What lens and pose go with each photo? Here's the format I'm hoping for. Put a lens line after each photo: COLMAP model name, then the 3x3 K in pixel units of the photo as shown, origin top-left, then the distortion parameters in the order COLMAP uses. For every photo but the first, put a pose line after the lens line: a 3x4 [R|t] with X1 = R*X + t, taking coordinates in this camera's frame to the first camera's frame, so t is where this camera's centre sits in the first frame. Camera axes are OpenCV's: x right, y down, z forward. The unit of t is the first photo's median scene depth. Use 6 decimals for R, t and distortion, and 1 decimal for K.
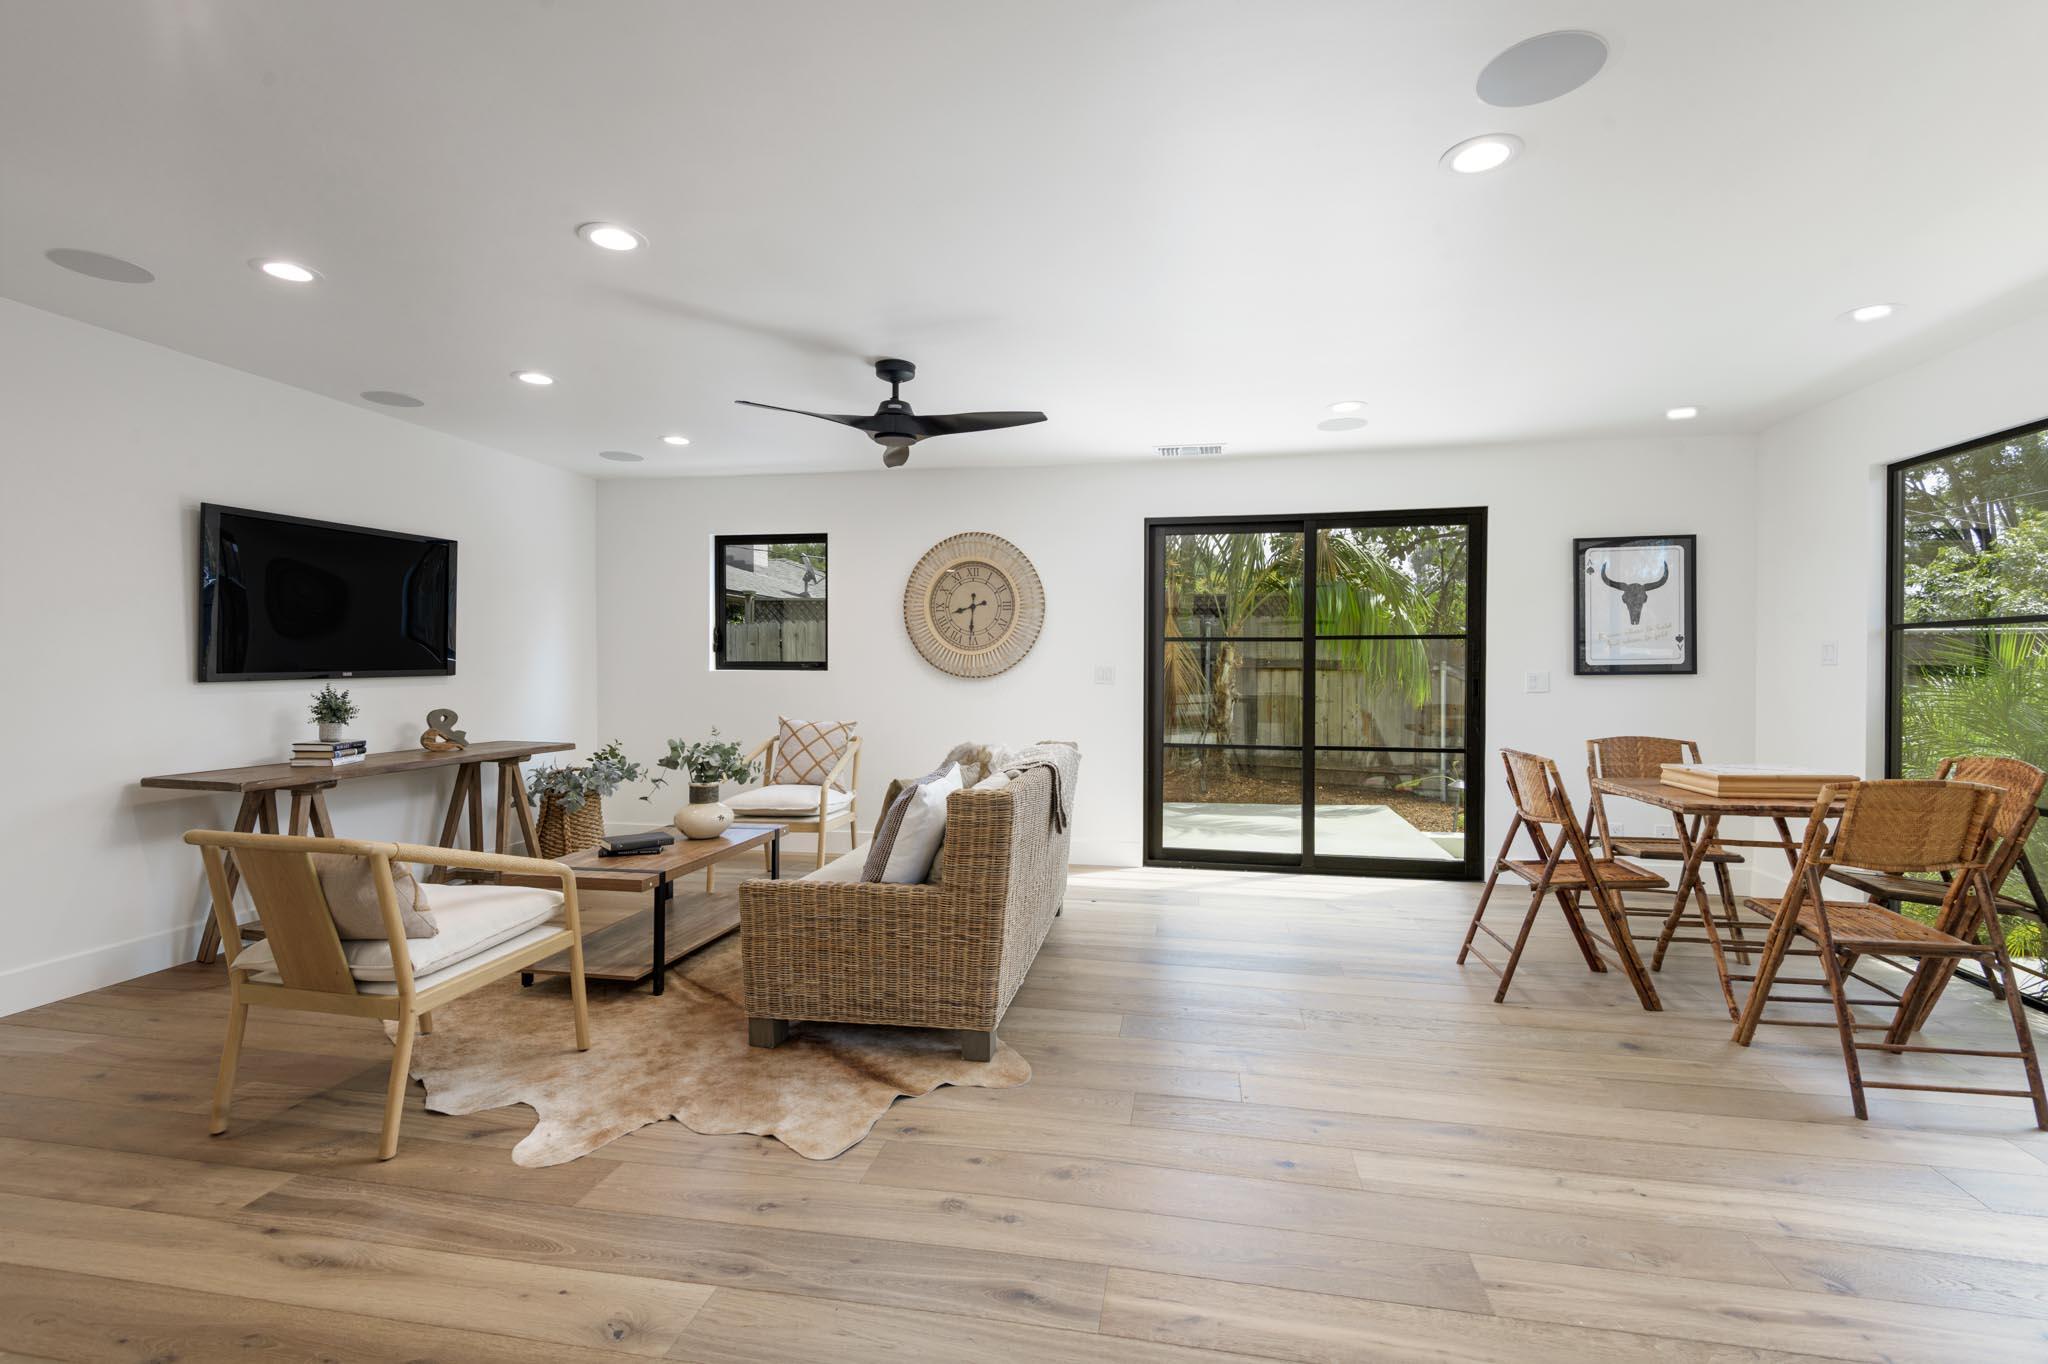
lens RADIAL K [[929.0, 0, 1024.0], [0, 929.0, 682.0], [0, 0, 1]] dist [0.032056, -0.019352]
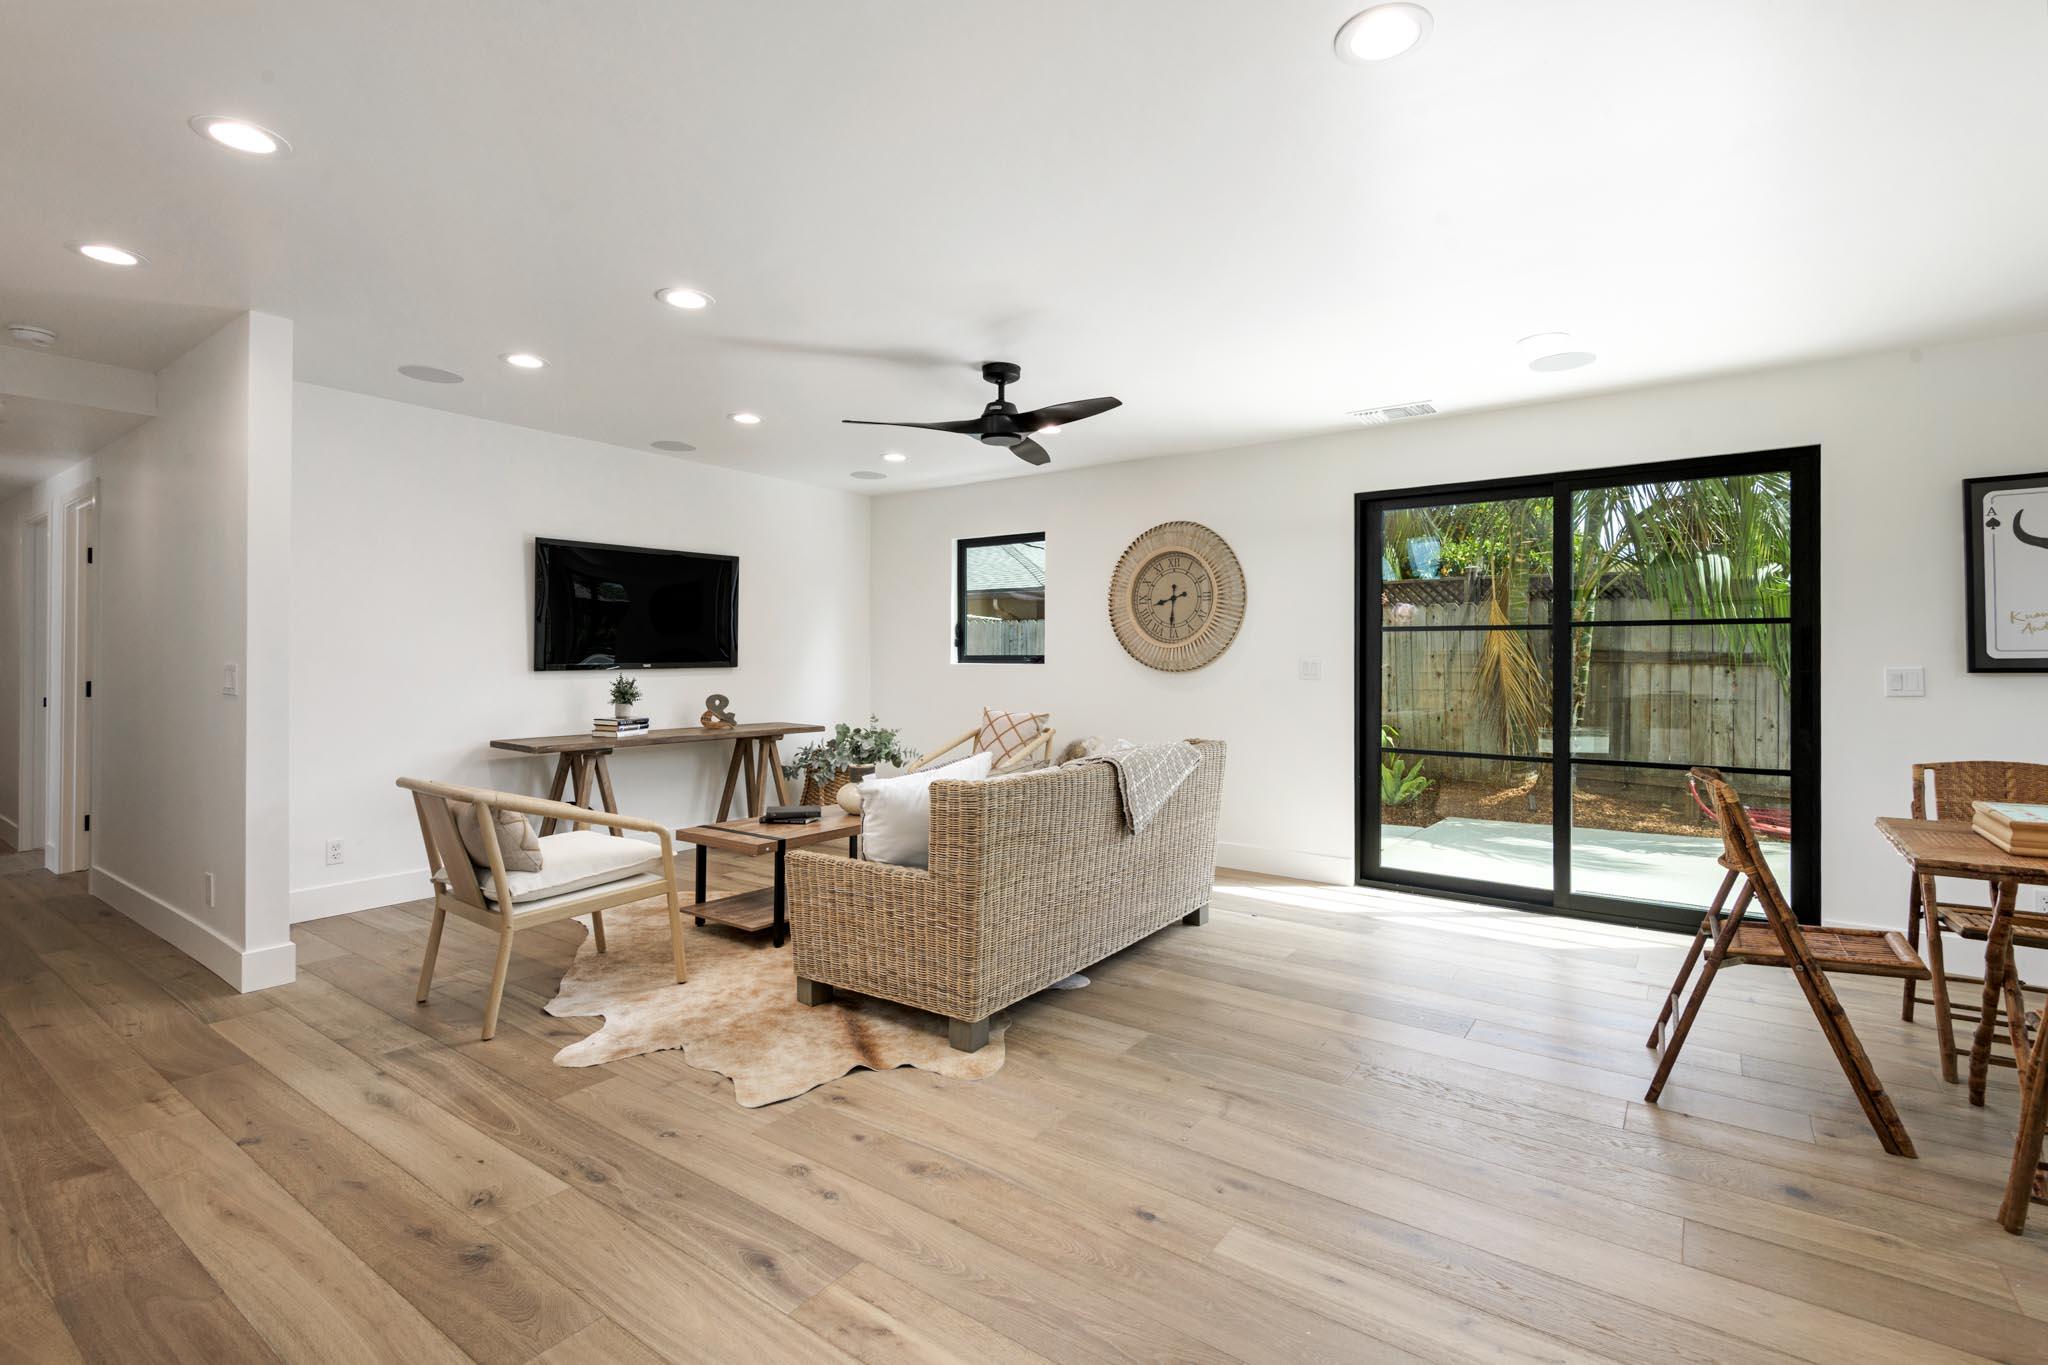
lens RADIAL K [[937.1, 0, 1023.9], [0, 937.1, 662.4], [0, 0, 1]] dist [0.033618, -0.020236]
pose [[0.906210, 0.001555, -0.422826, 0.305025], [-0.008009, 0.999877, -0.013487, 0.000378], [0.422753, 0.015608, 0.906110, 0.069370]]
